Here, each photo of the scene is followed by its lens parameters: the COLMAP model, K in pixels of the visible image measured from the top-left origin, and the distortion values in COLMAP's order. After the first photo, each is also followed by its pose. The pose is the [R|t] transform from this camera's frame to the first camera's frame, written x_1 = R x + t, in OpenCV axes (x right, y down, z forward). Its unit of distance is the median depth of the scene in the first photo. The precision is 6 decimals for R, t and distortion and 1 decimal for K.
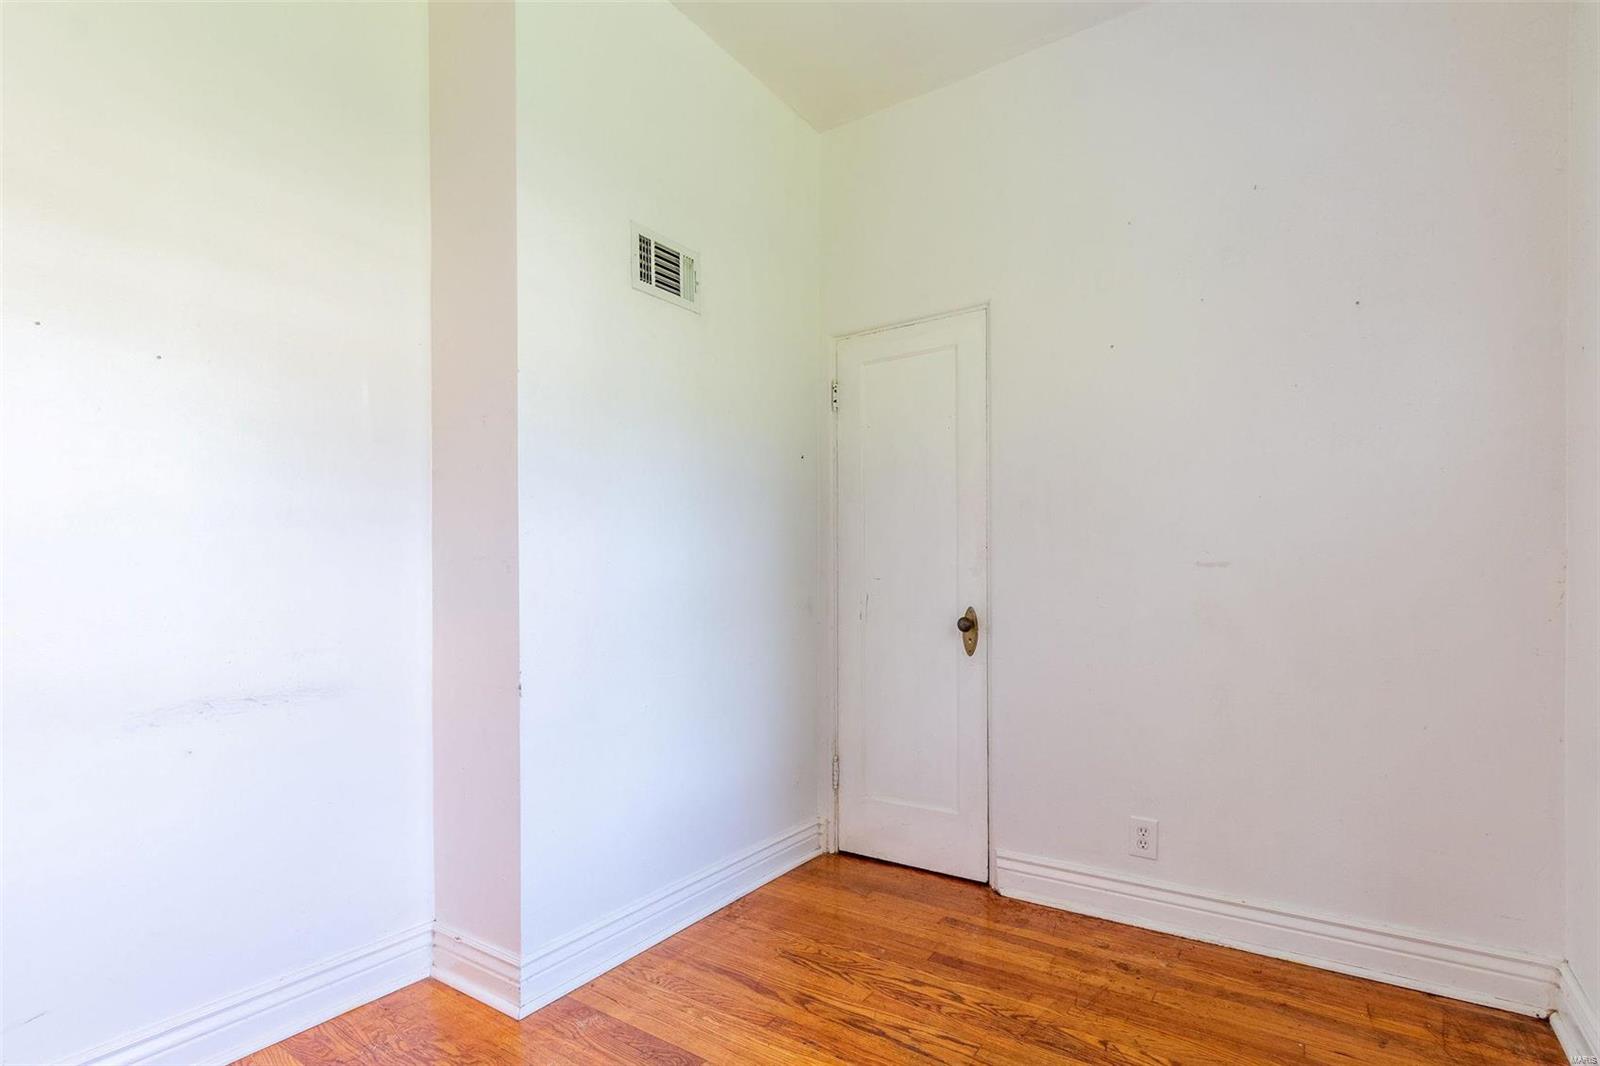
lens RADIAL K [[770.7, 0, 787.6], [0, 770.7, 587.9], [0, 0, 1]] dist [-0.012245, -0.000814]
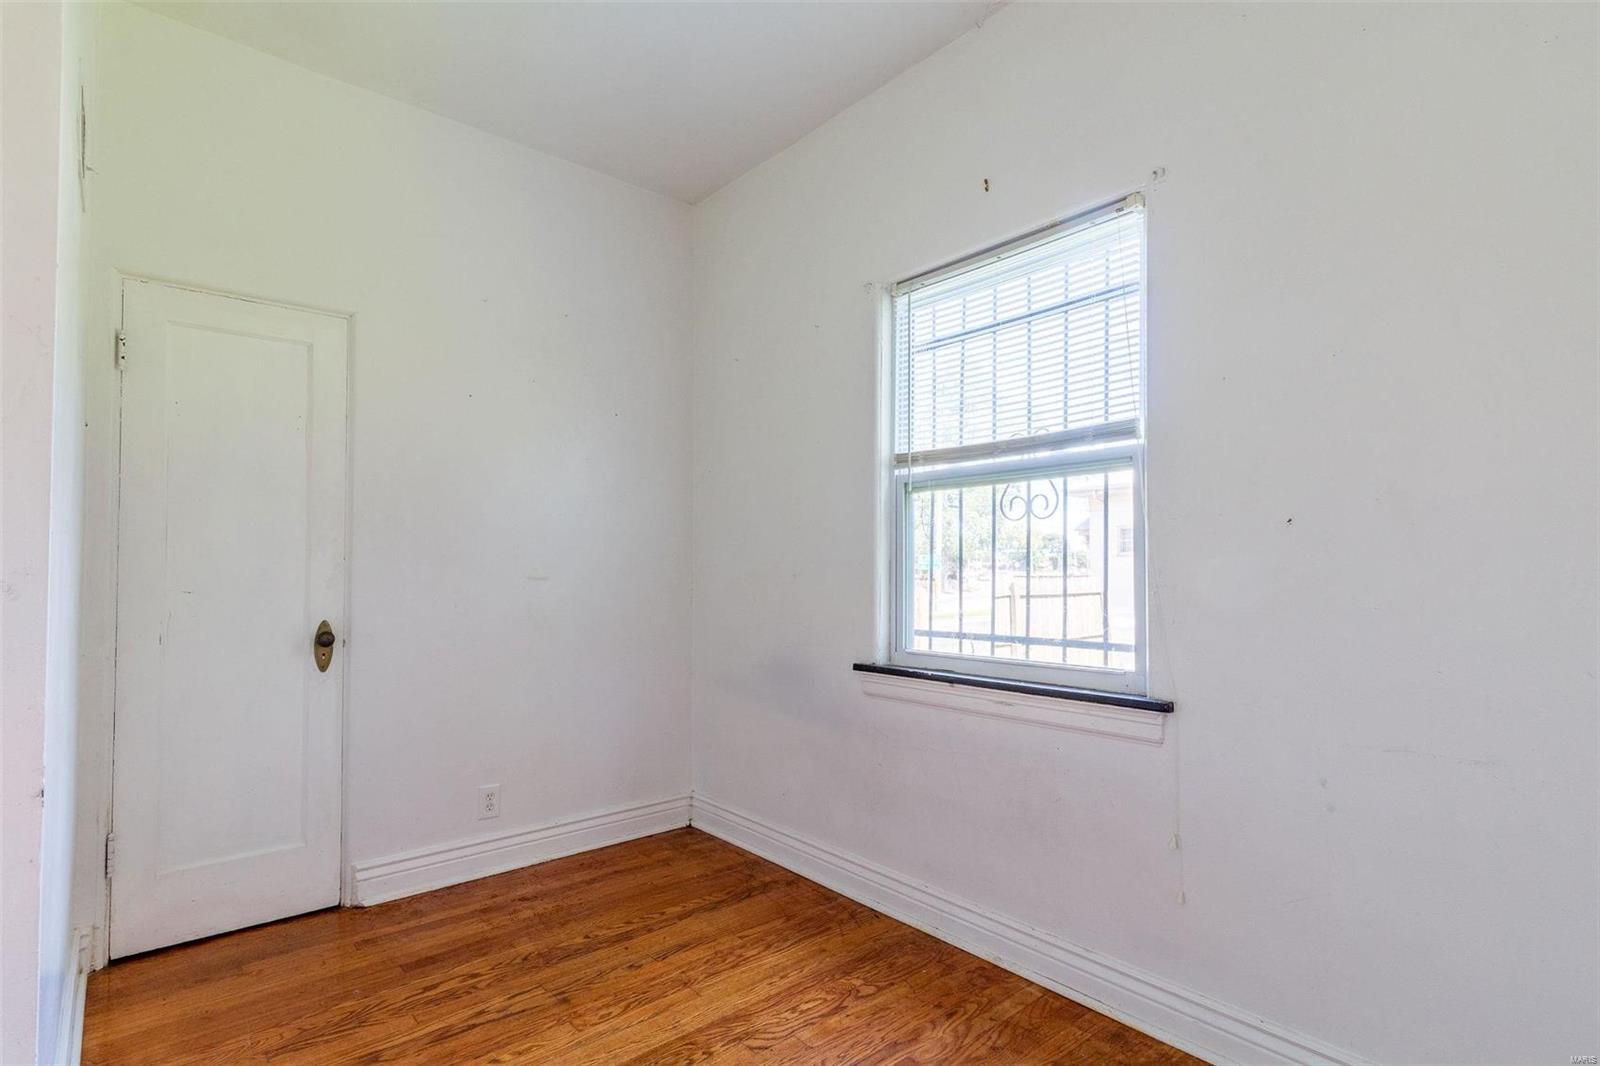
lens RADIAL K [[770.7, 0, 785.2], [0, 770.7, 561.8], [0, 0, 1]] dist [-0.012245, -0.000814]
pose [[0.247603, 0.018008, 0.968694, -0.618618], [0.007433, 0.999763, -0.020485, -0.028300], [-0.968833, 0.012273, 0.247410, 0.237995]]
